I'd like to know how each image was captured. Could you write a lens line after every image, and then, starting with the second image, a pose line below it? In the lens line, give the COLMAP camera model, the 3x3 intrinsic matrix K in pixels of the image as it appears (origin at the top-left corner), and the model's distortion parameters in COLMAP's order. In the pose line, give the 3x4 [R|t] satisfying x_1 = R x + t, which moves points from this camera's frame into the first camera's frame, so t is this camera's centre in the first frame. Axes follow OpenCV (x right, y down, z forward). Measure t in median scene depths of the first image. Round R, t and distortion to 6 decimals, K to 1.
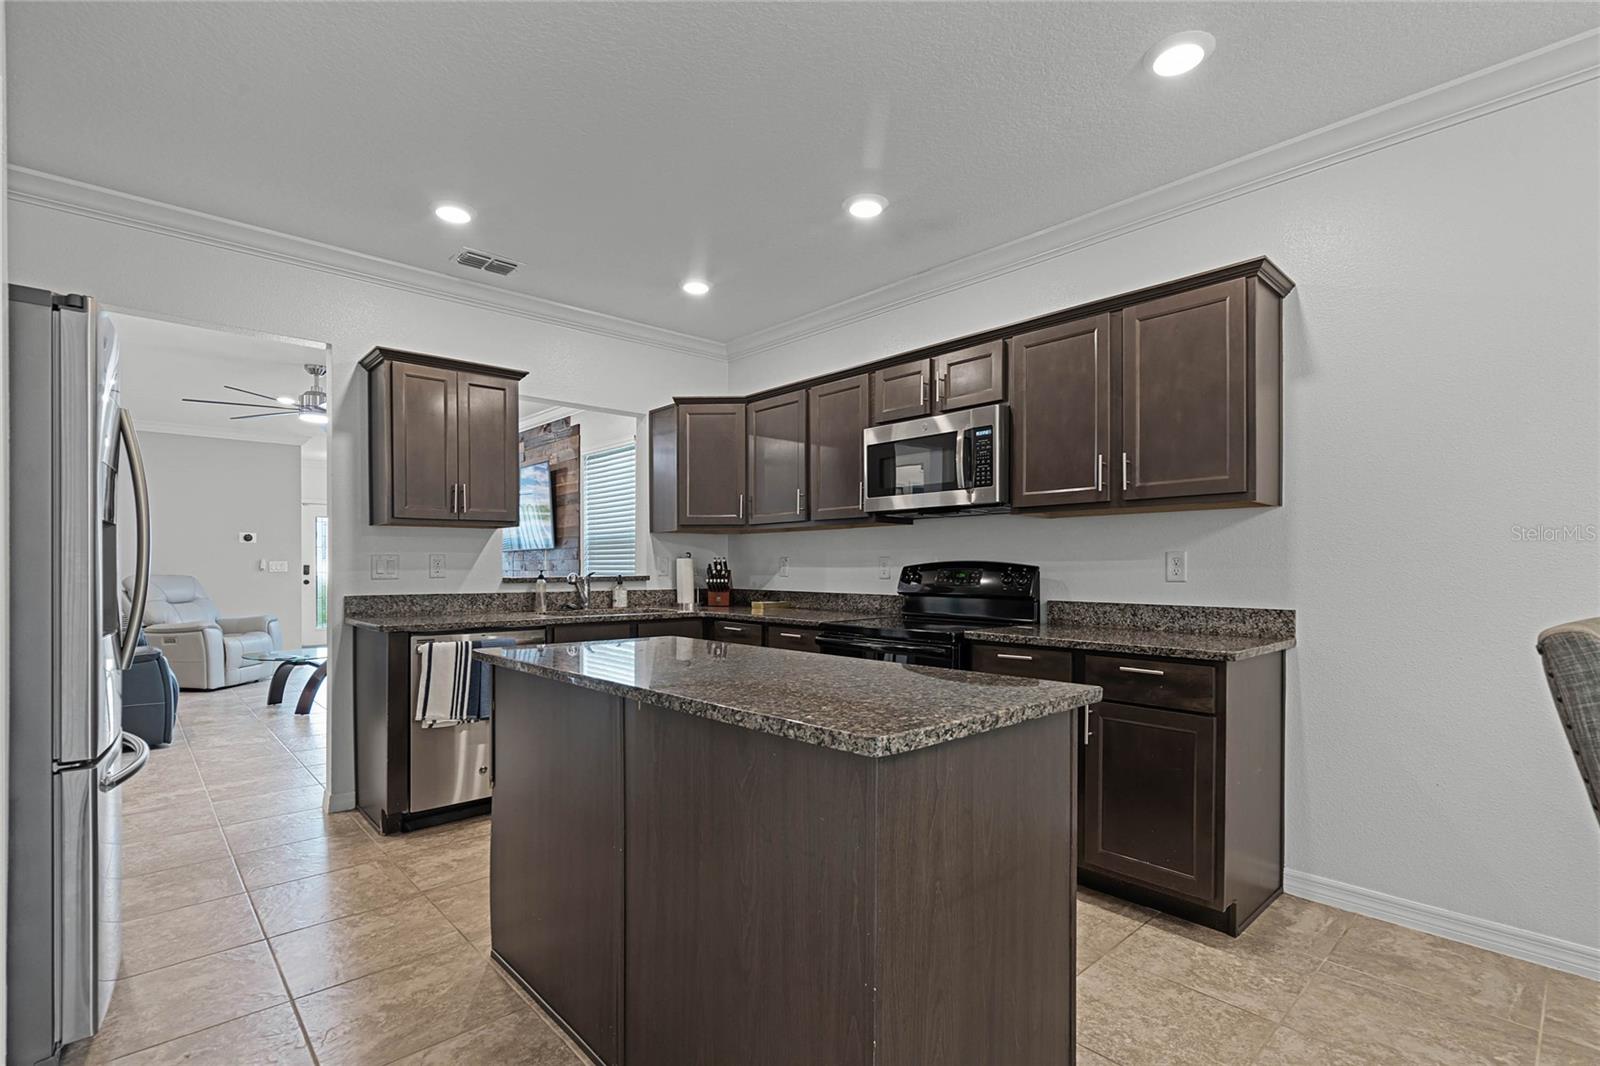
lens RADIAL K [[744.5, 0, 802.3], [0, 744.5, 570.7], [0, 0, 1]] dist [-0.000303, 0.000688]
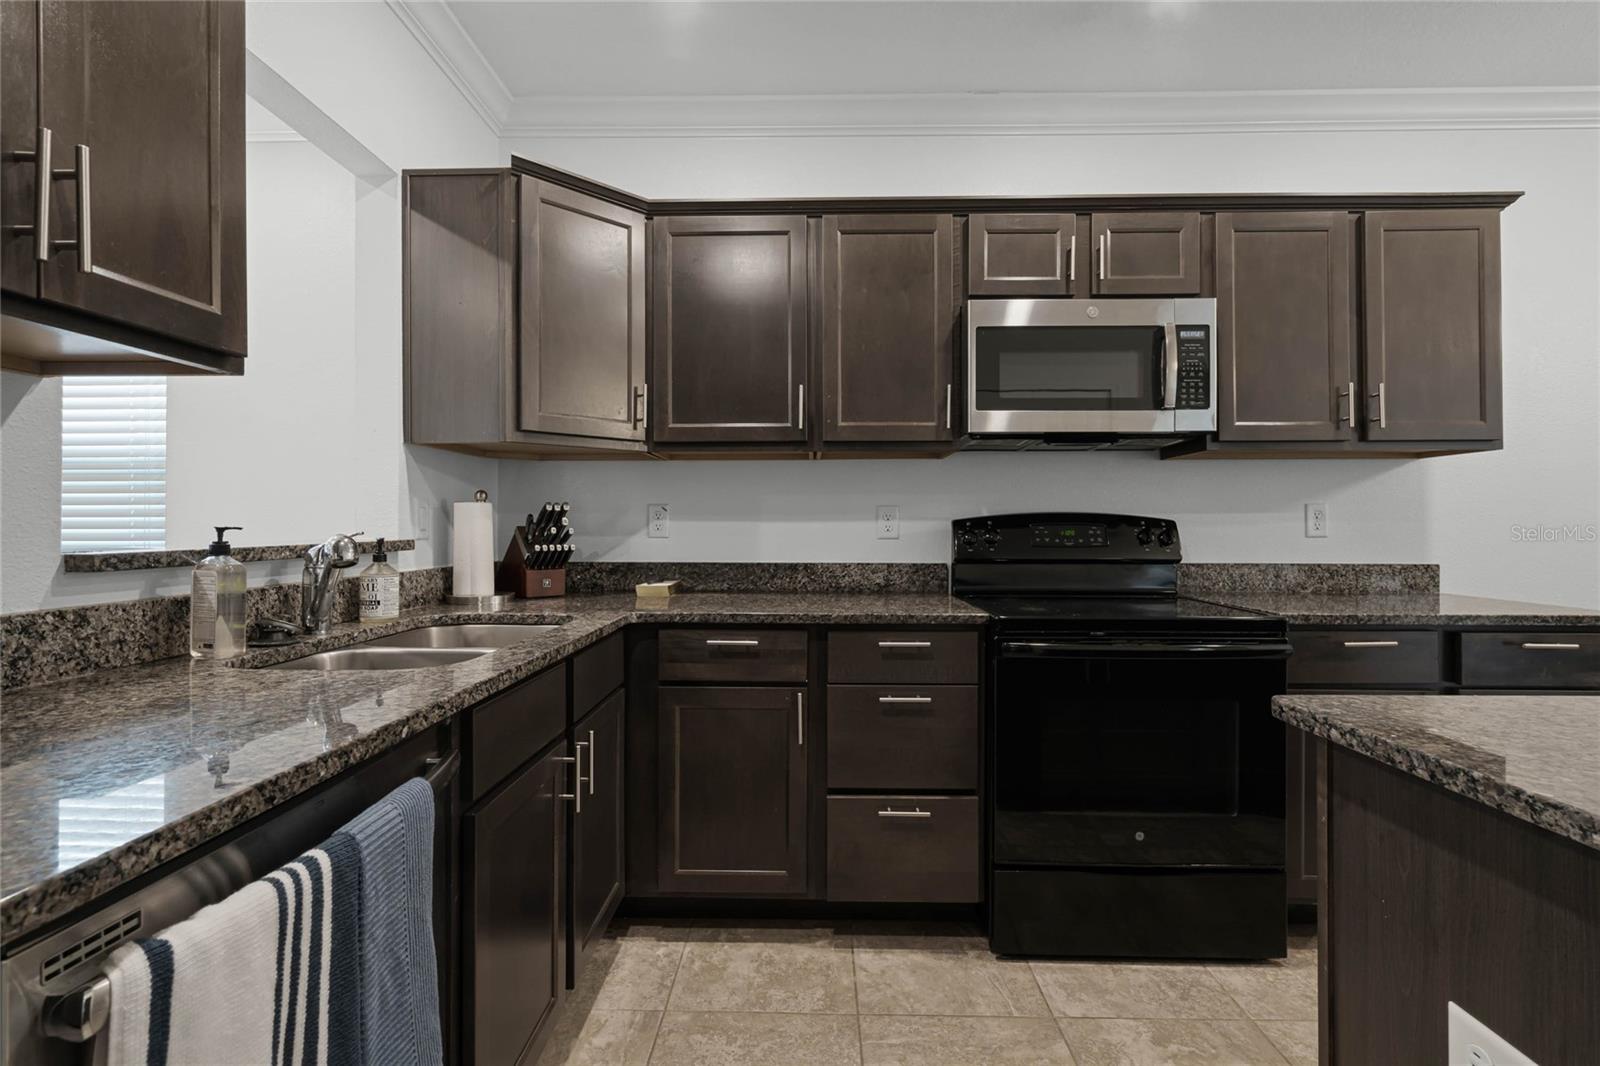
lens RADIAL K [[726.0, 0, 799.2], [0, 726.0, 523.3], [0, 0, 1]] dist [-0.000780, 0.000375]
pose [[0.692592, 0.001201, 0.721328, -0.460551], [0.003847, 0.999978, -0.005358, -0.000047], [-0.721319, 0.006486, 0.692573, 0.688011]]
